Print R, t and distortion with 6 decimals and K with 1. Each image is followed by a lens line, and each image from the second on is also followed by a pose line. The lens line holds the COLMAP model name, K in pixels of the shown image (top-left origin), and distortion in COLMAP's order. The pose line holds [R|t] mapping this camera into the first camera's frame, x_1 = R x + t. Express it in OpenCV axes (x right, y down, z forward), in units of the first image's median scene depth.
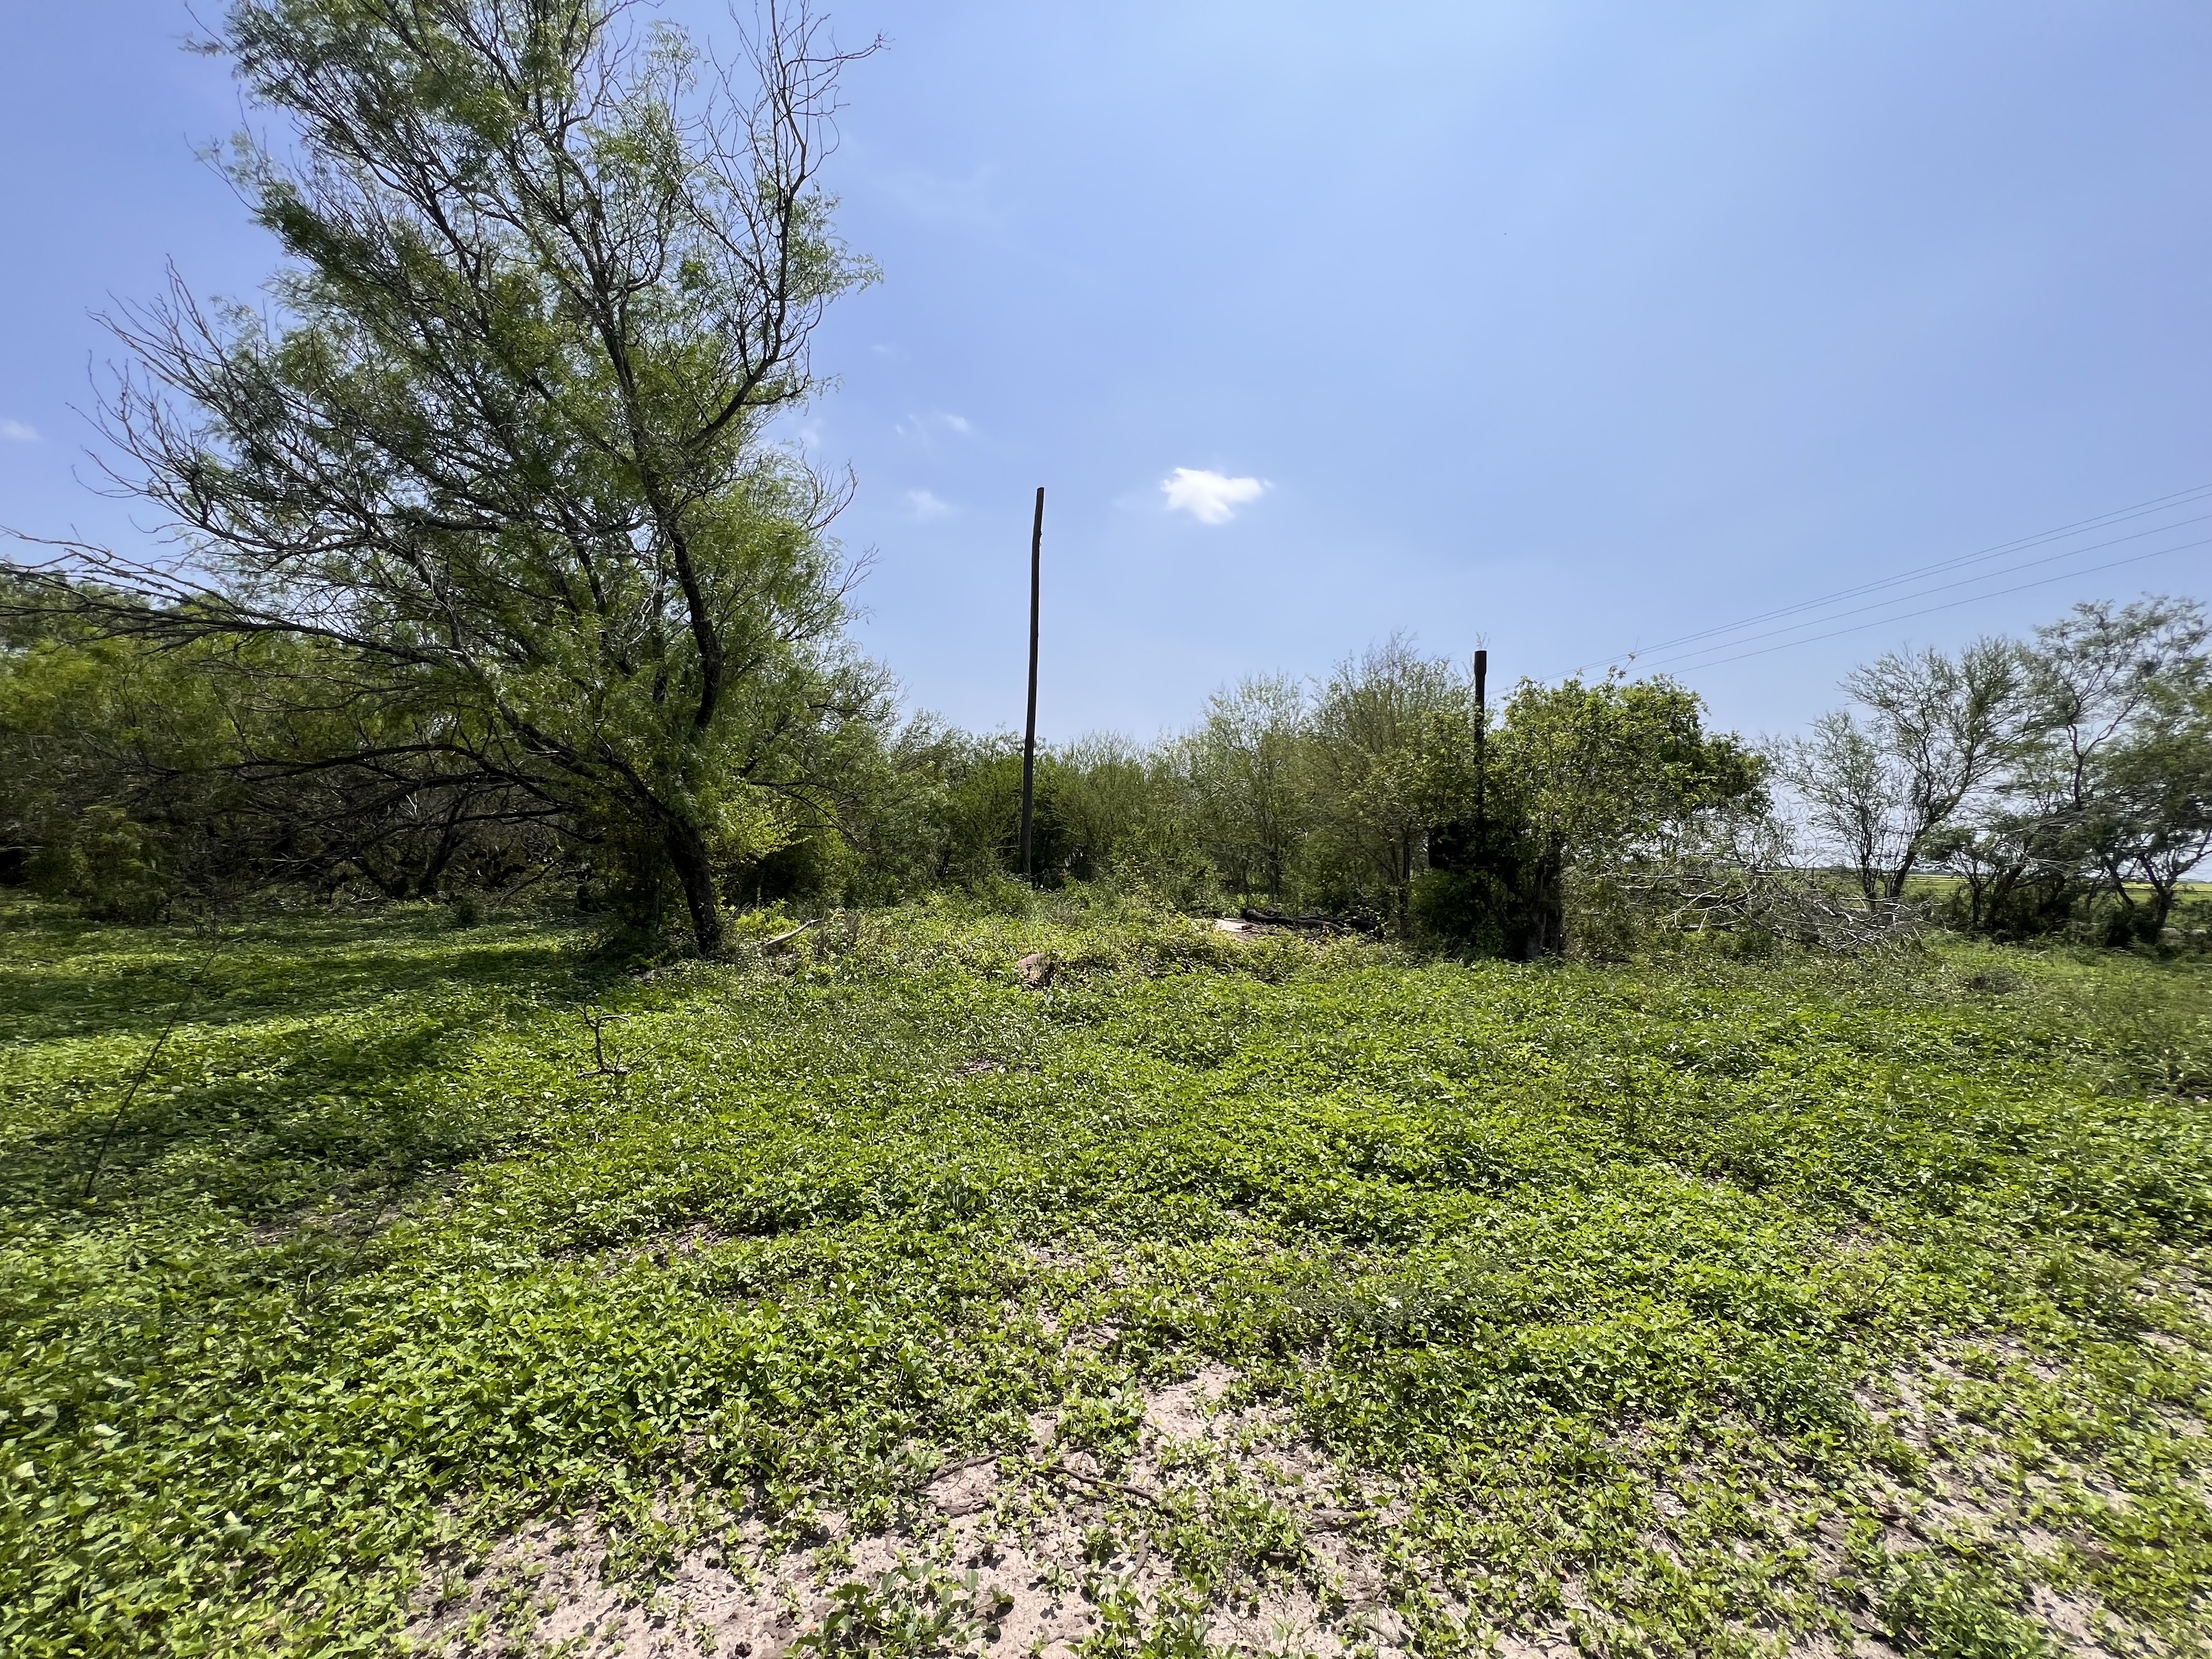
lens RADIAL K [[891.8, 0, 1066.2], [0, 891.8, 846.5], [0, 0, 1]] dist [-0.002332, 0.000385]
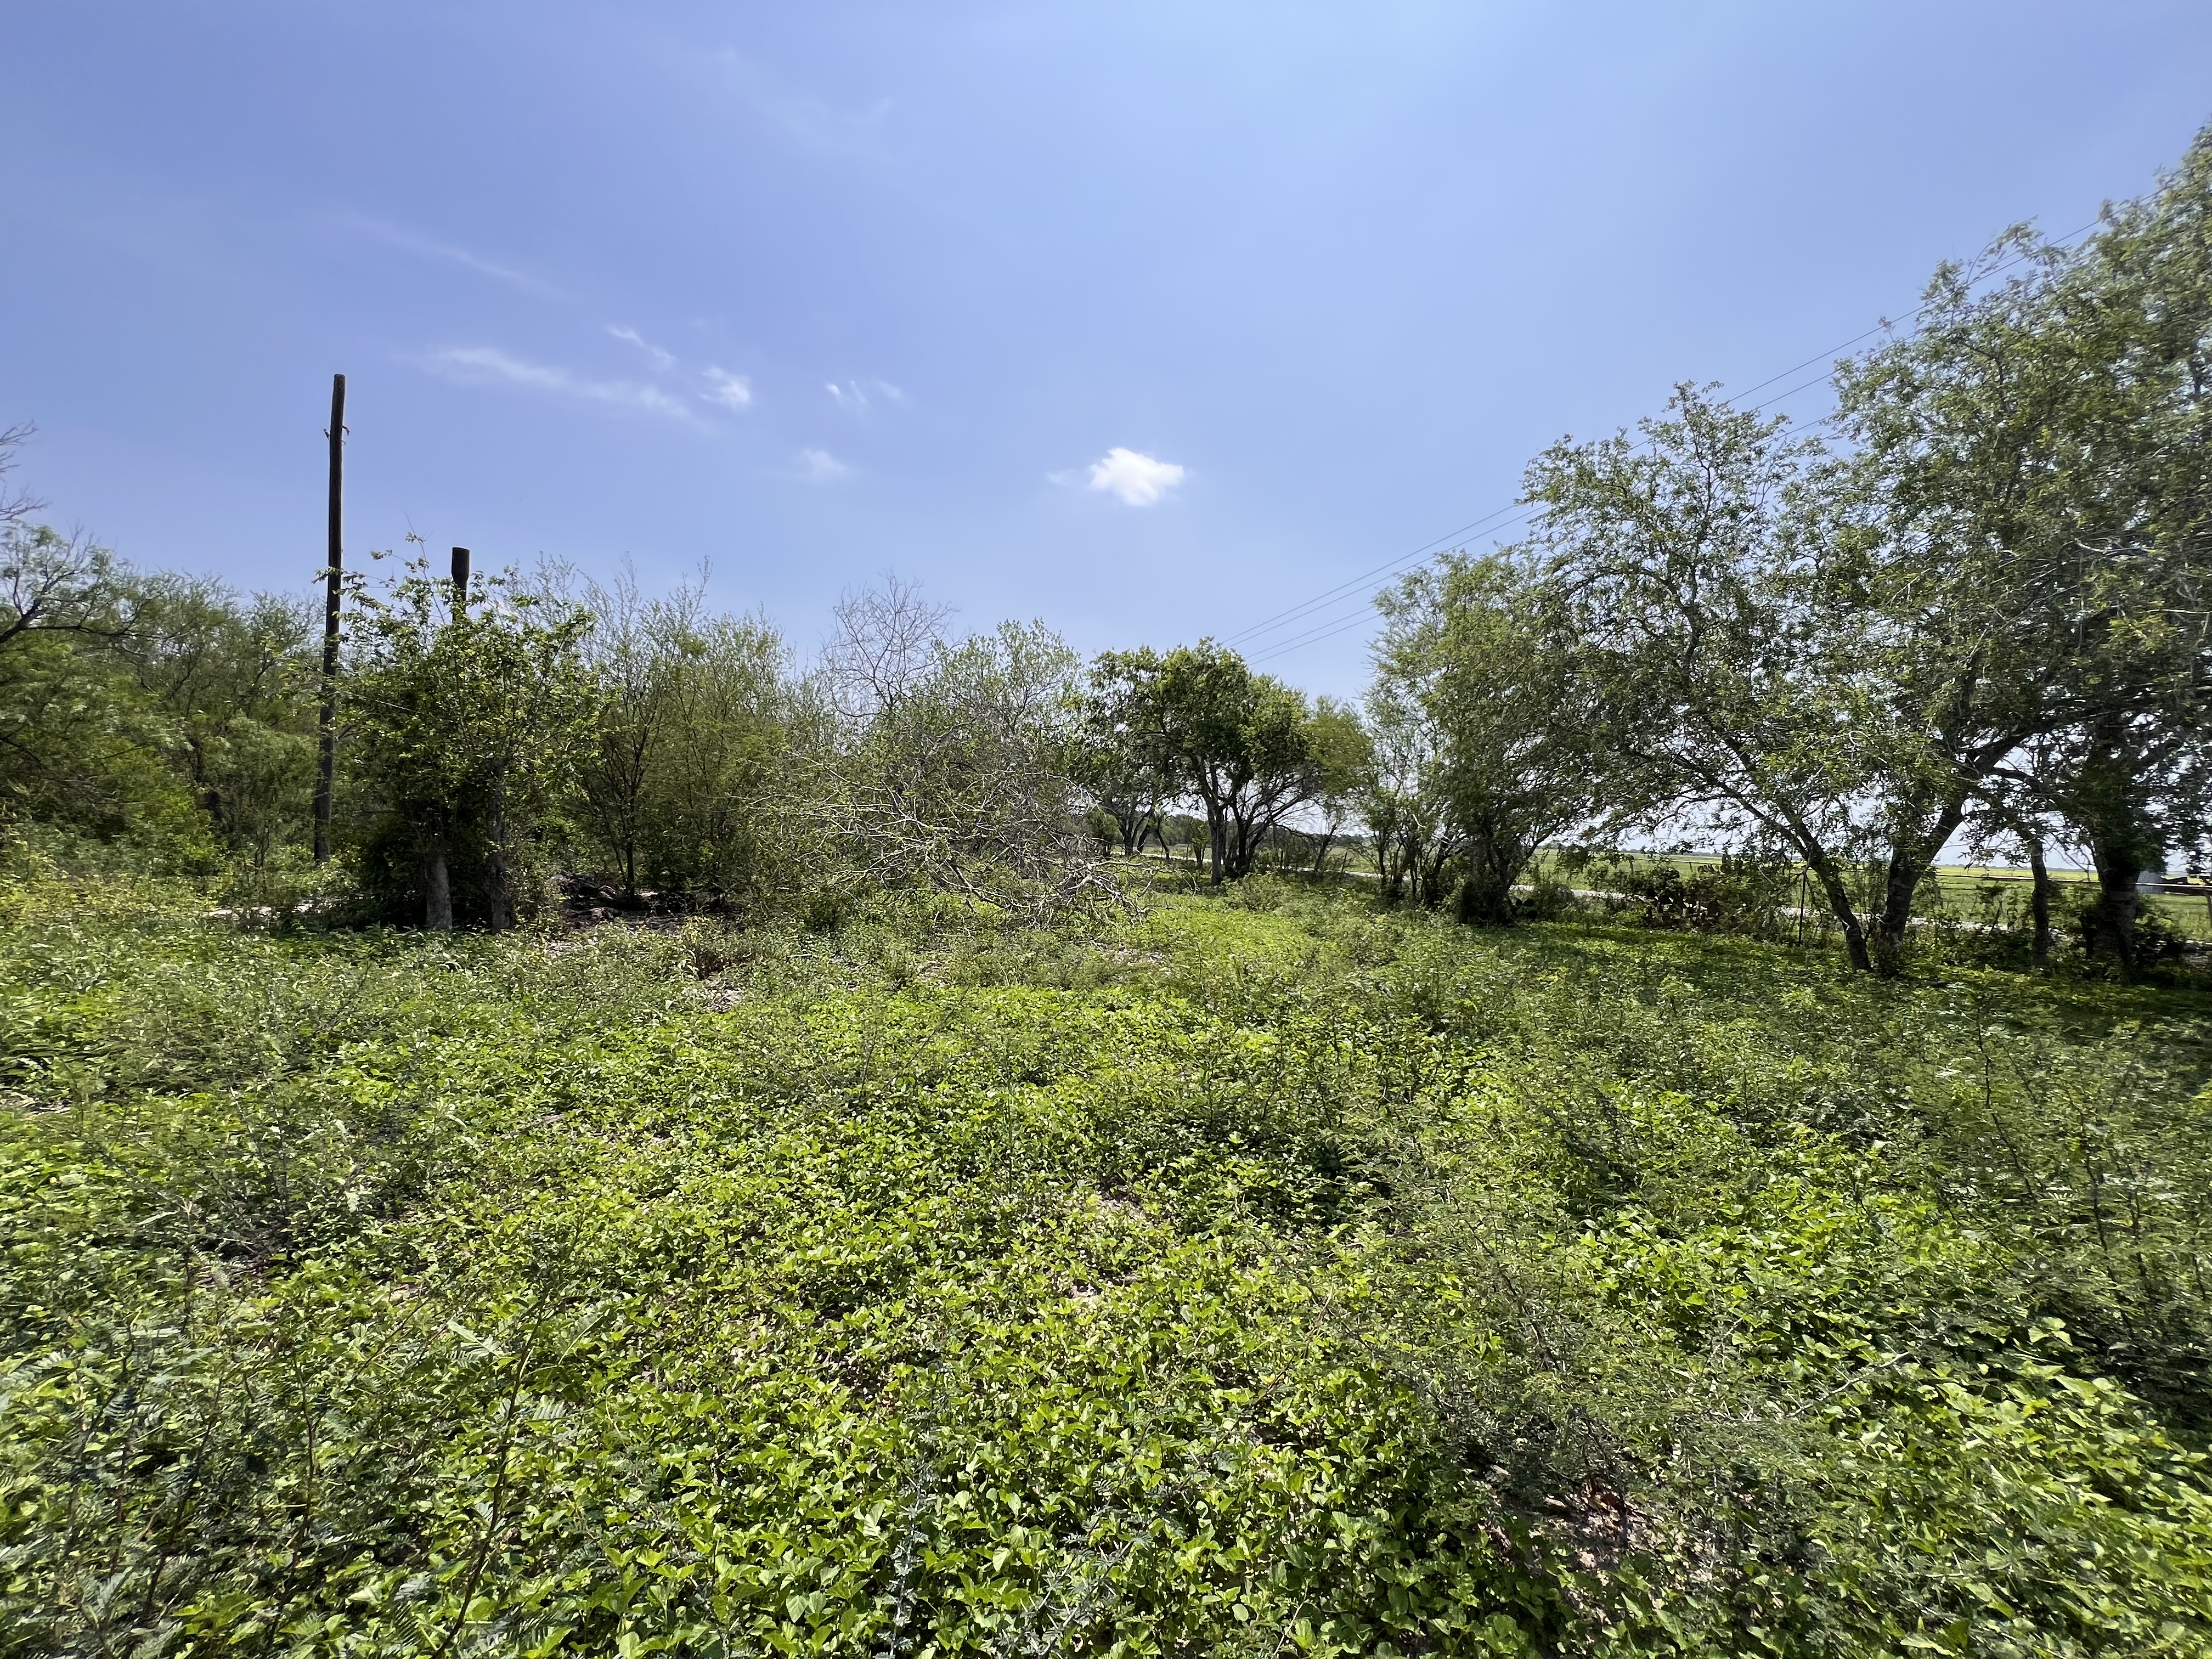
lens RADIAL K [[891.8, 0, 1116.0], [0, 891.8, 828.6], [0, 0, 1]] dist [-0.002332, 0.000385]
pose [[0.991459, 0.009612, 0.130064, 0.452064], [-0.010082, 0.999945, 0.002951, 0.012751], [-0.130028, -0.004237, 0.991501, 0.058193]]
